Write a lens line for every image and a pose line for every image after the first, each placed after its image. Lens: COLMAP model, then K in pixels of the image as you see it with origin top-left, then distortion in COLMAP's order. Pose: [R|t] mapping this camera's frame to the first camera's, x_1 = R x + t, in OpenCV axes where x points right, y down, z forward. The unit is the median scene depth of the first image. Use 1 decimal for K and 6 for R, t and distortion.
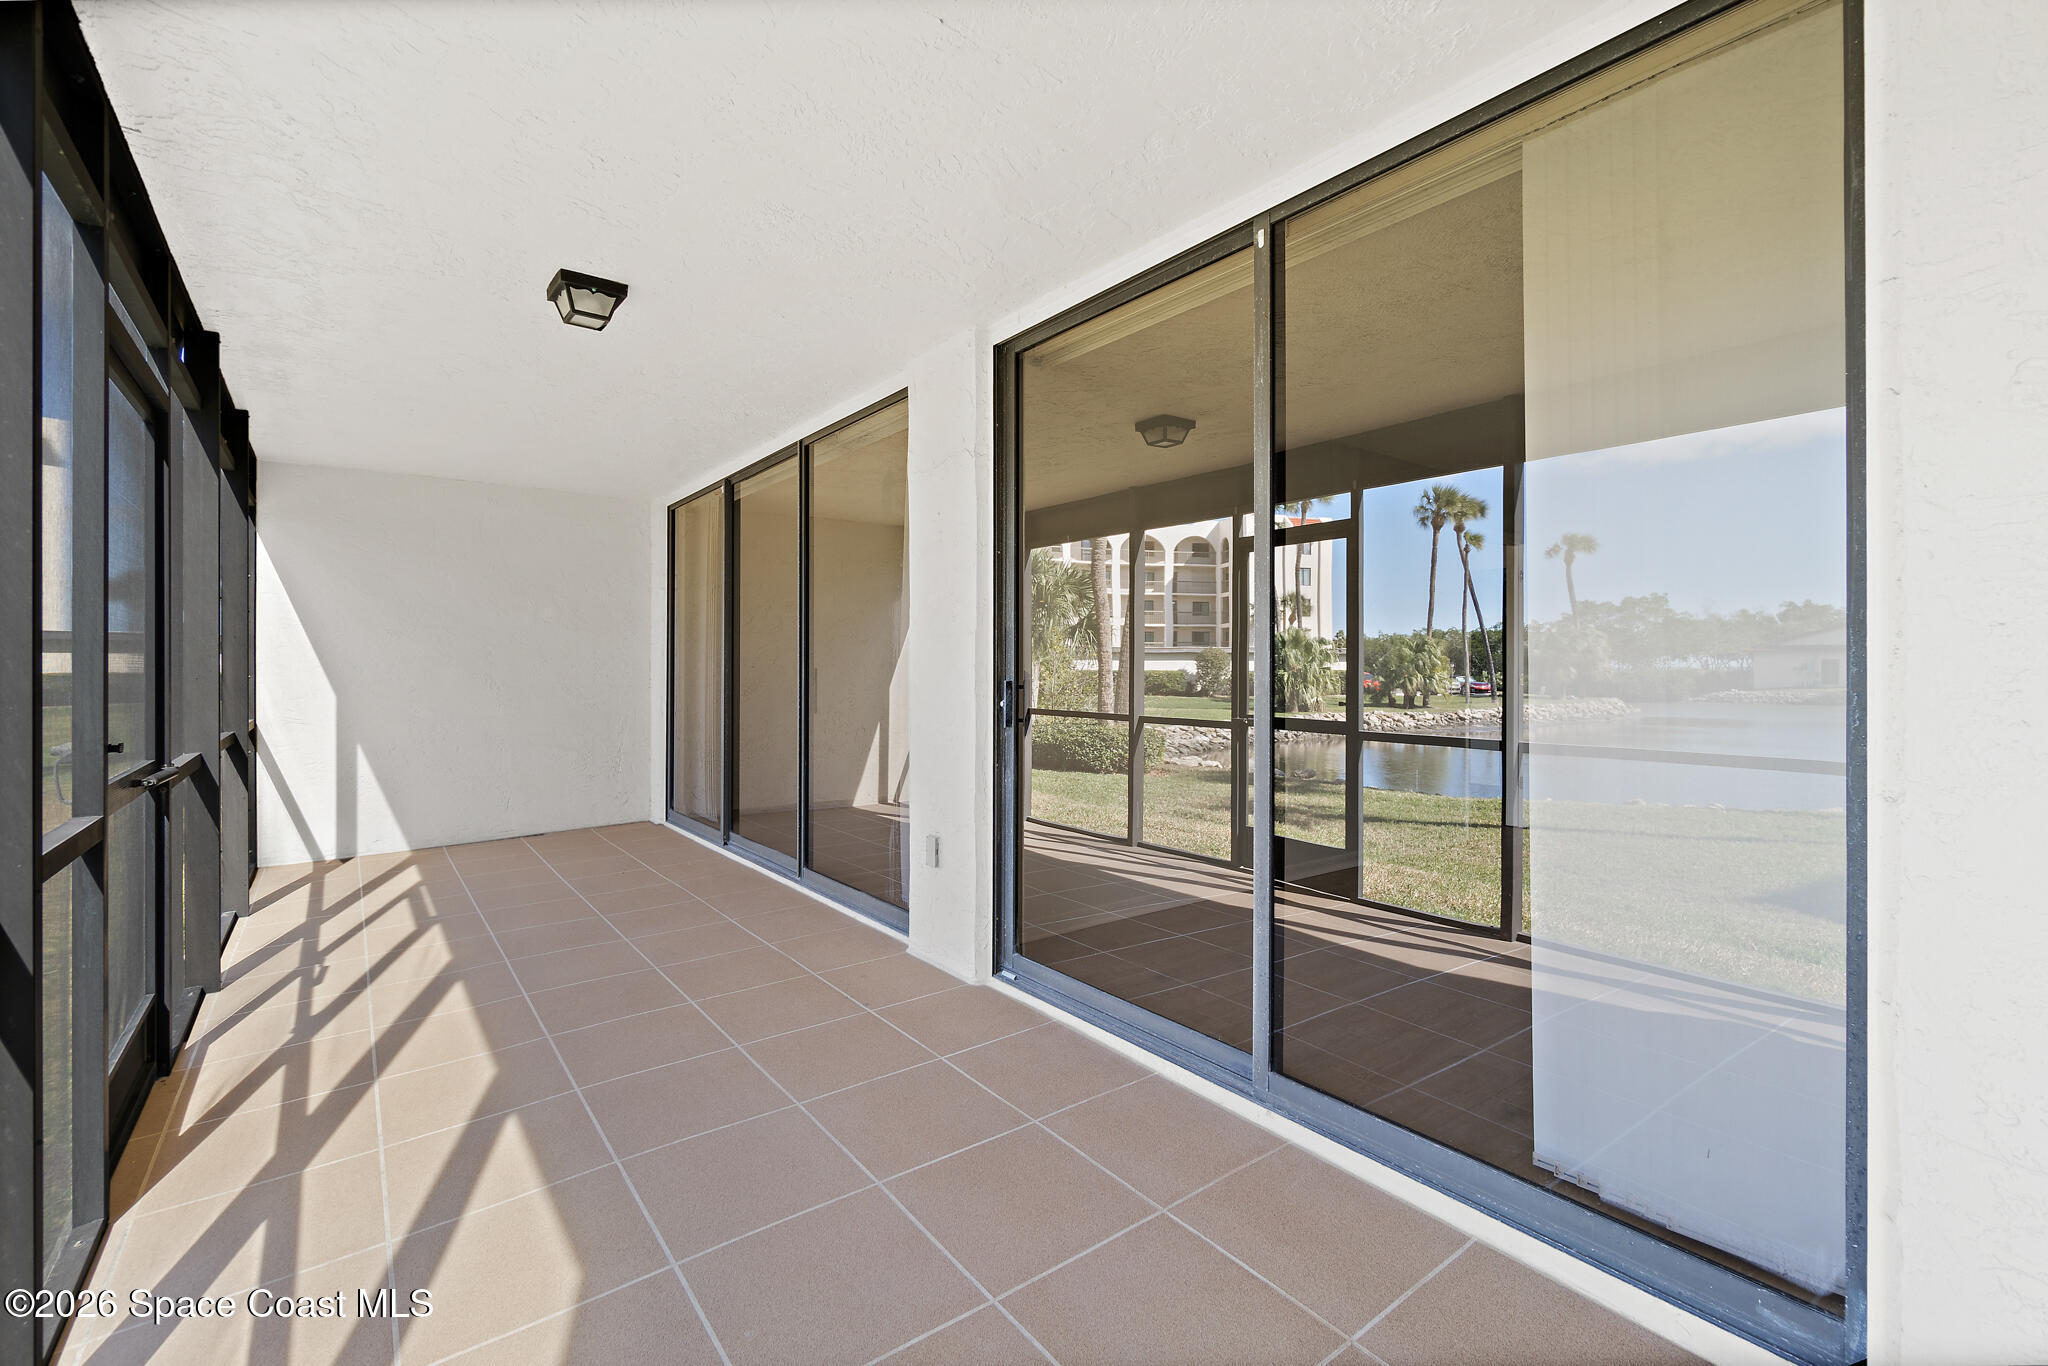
lens RADIAL K [[891.9, 0, 1015.3], [0, 891.9, 670.2], [0, 0, 1]] dist [-0.004513, 0.003035]
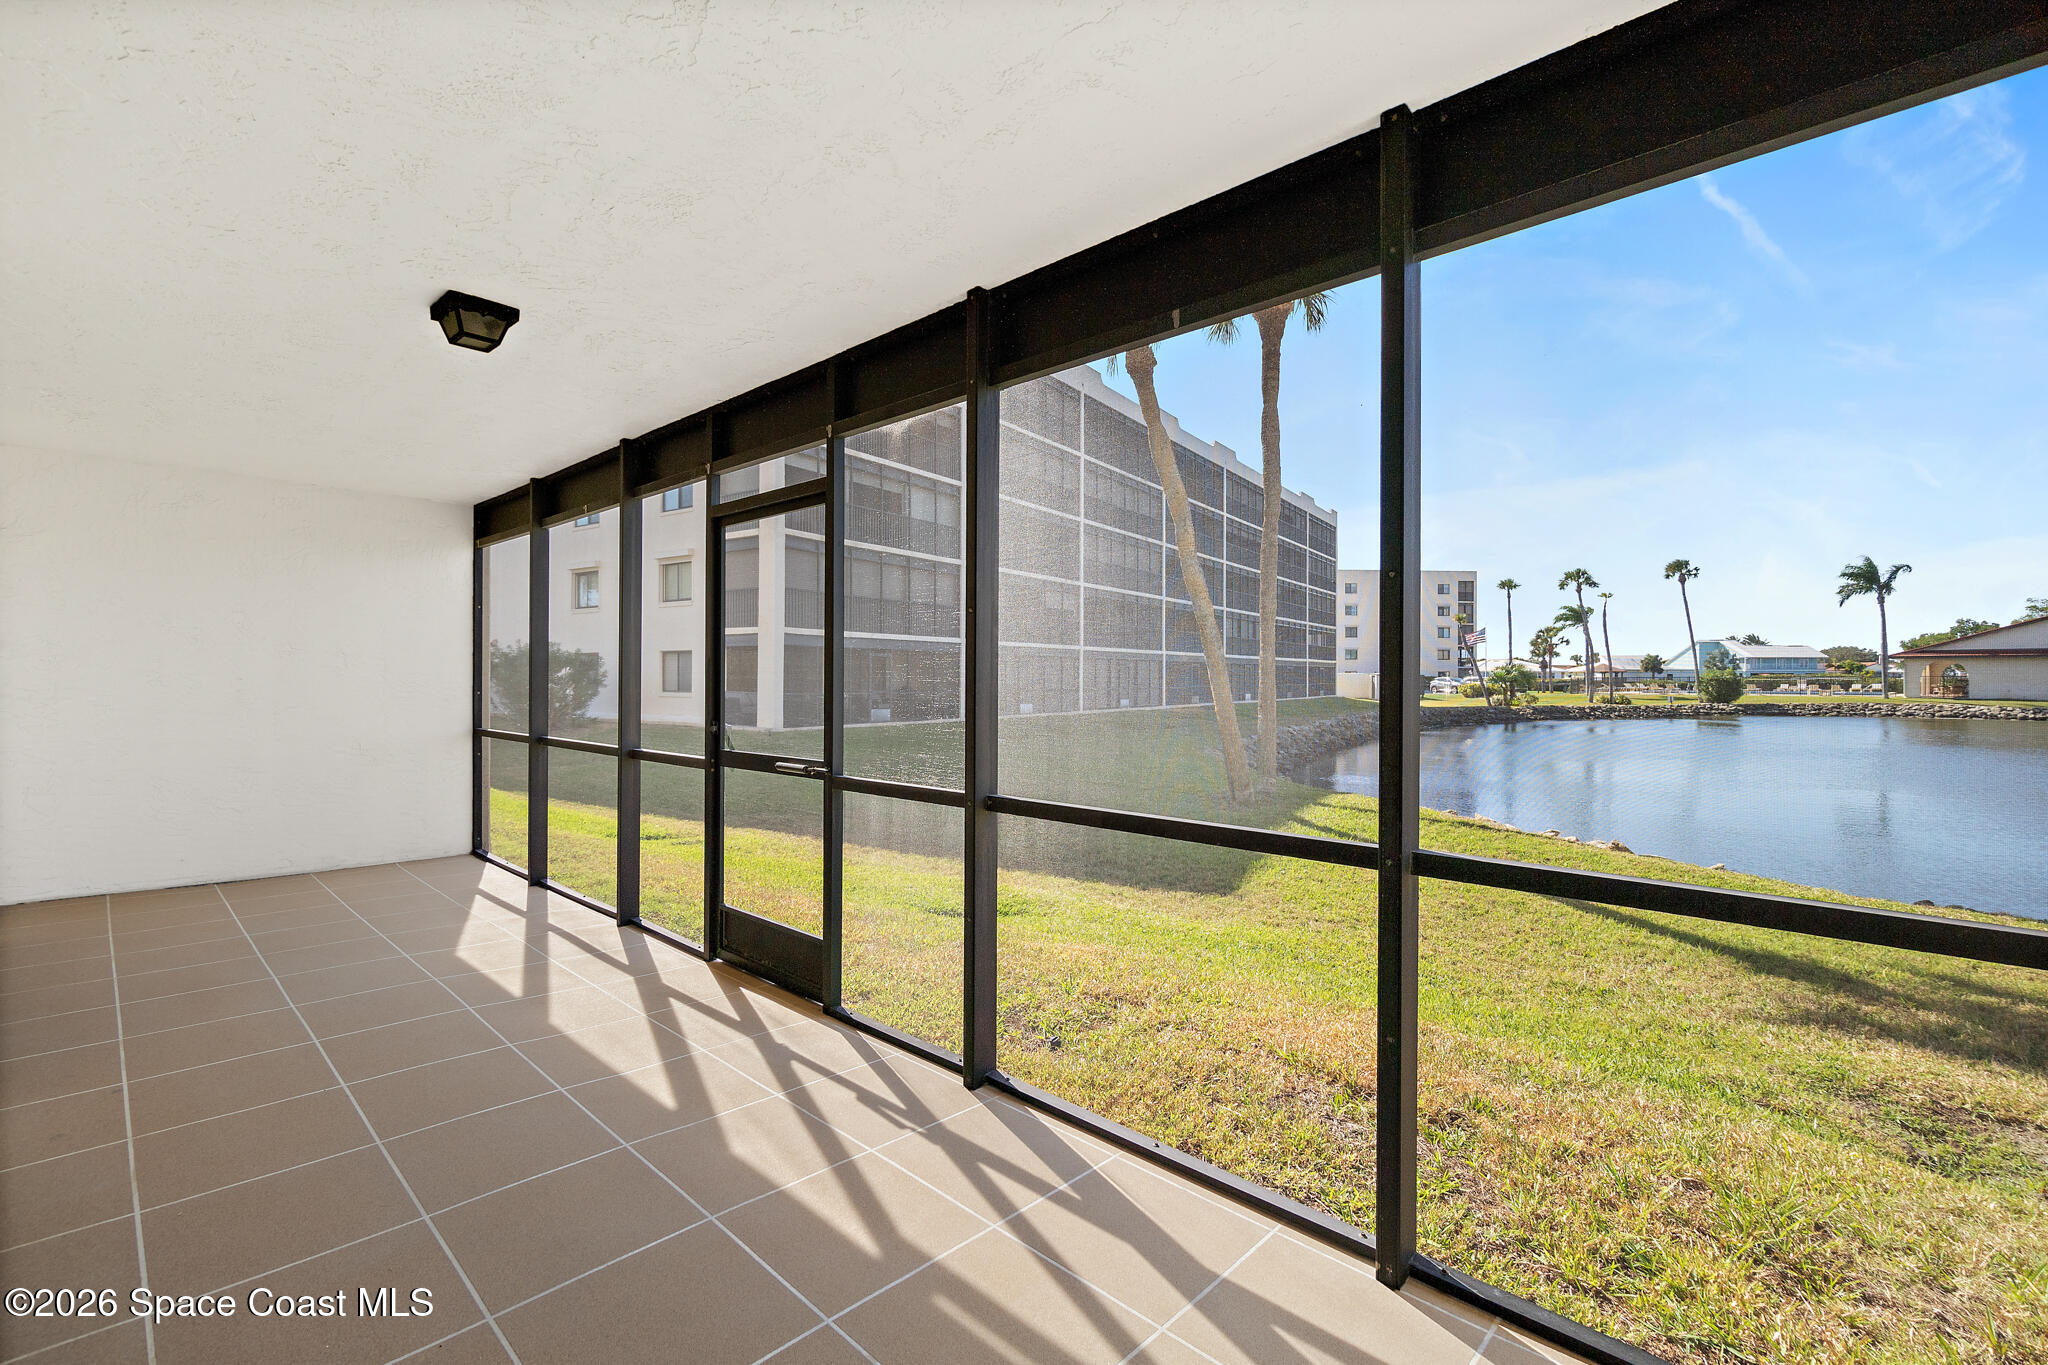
lens RADIAL K [[891.9, 0, 995.5], [0, 891.9, 689.2], [0, 0, 1]] dist [-0.004513, 0.003035]
pose [[-0.987888, -0.001503, -0.155161, -0.867462], [-0.003527, 0.999912, 0.012770, -0.023244], [0.155128, 0.013162, -0.987807, 1.997961]]
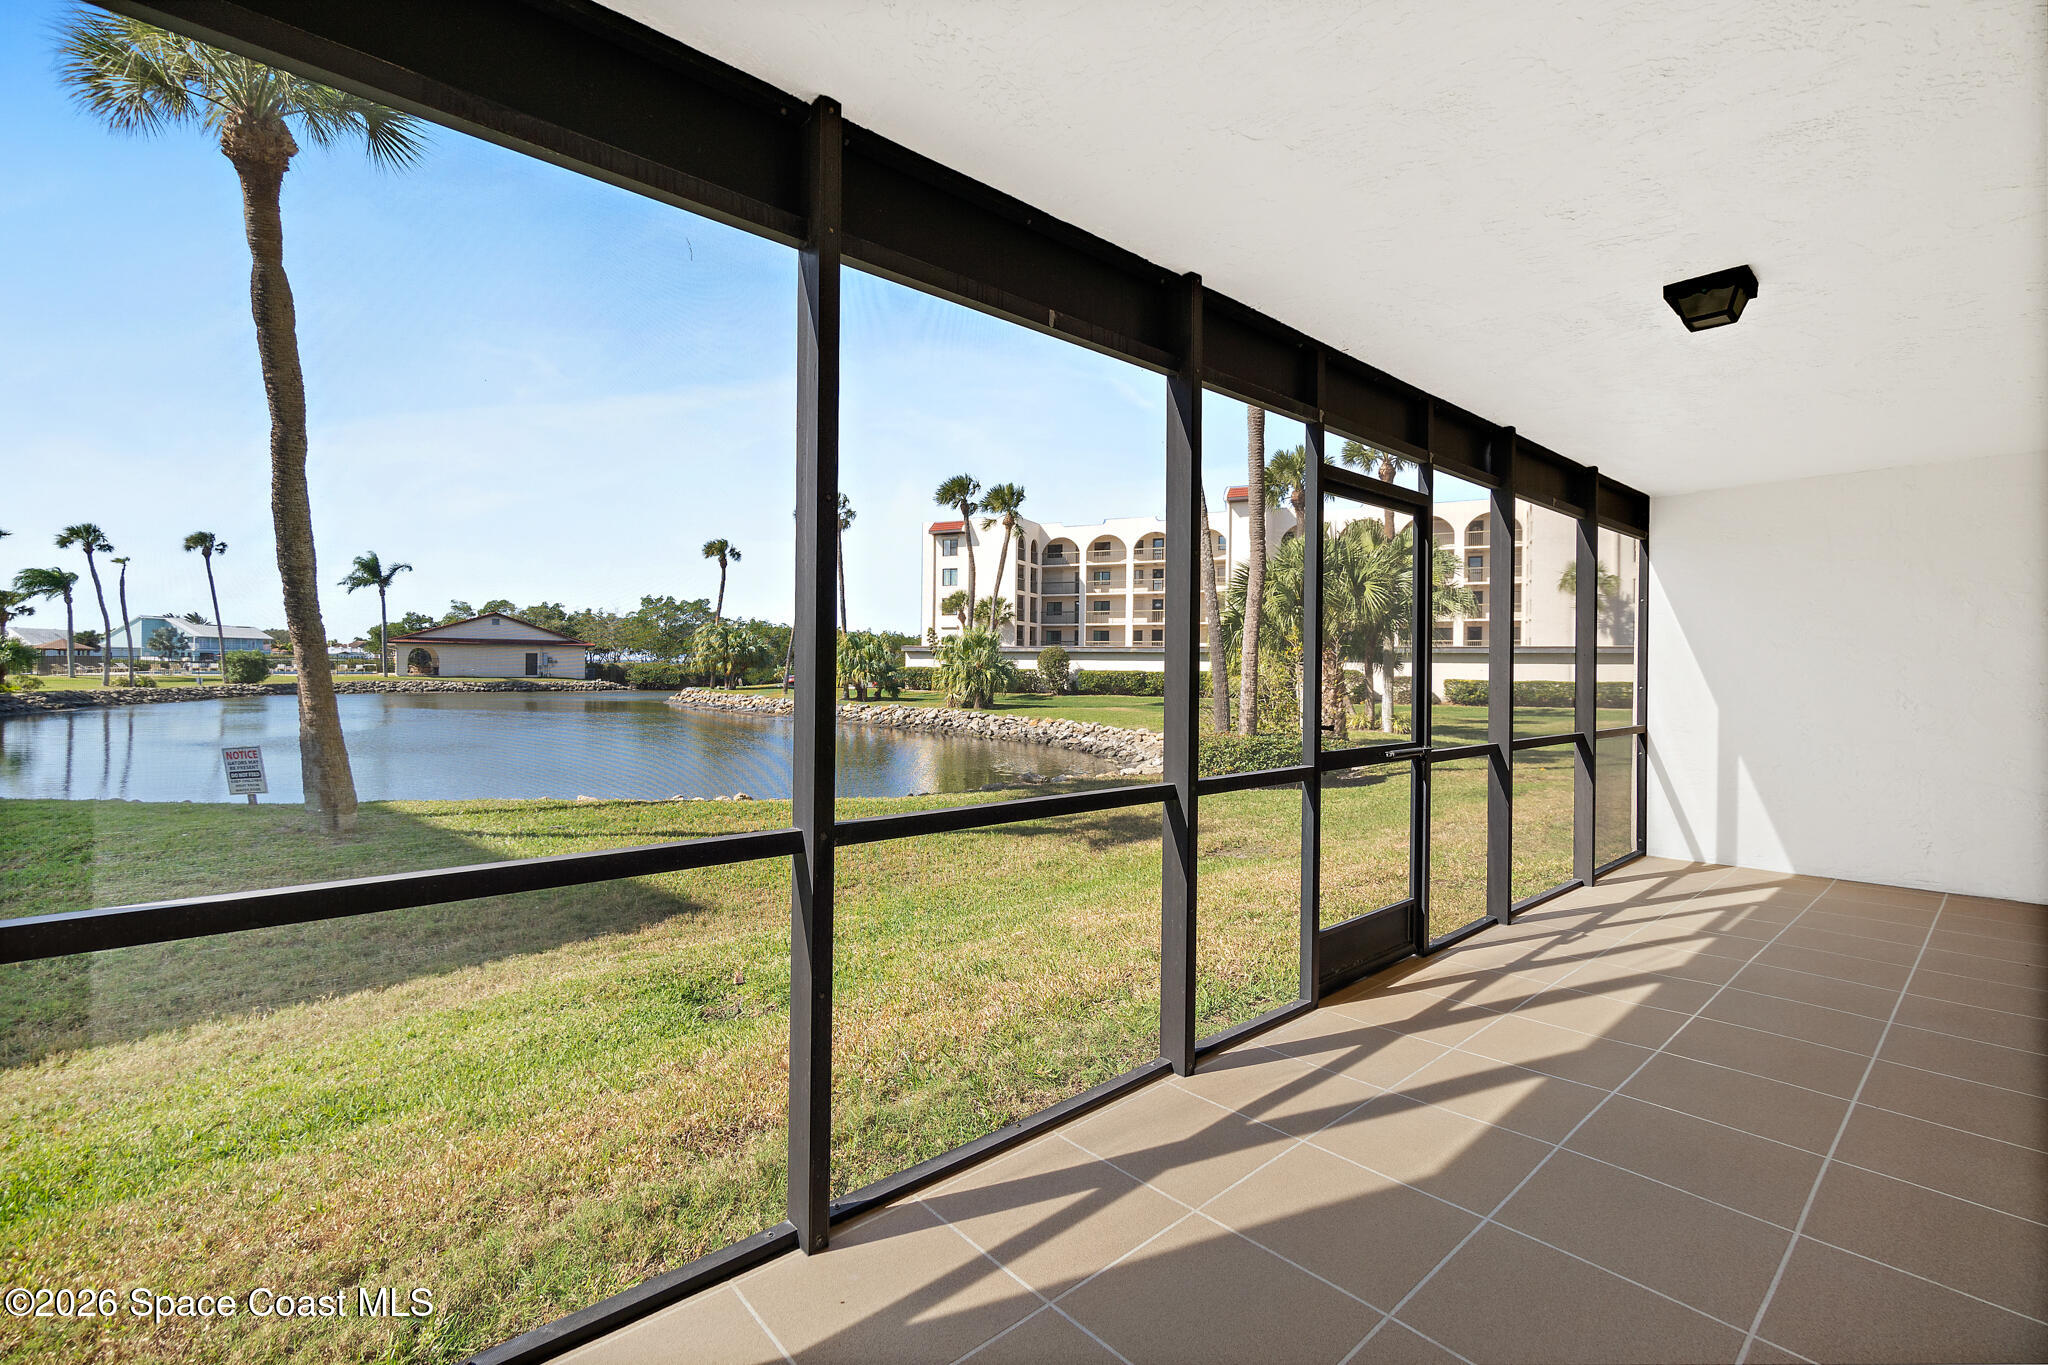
lens RADIAL K [[891.9, 0, 1010.5], [0, 891.9, 663.5], [0, 0, 1]] dist [-0.004513, 0.003035]
pose [[0.052901, -0.005383, -0.998585, 0.429043], [-0.010225, 0.999930, -0.005932, -0.014708], [0.998547, 0.010525, 0.052842, 0.198365]]
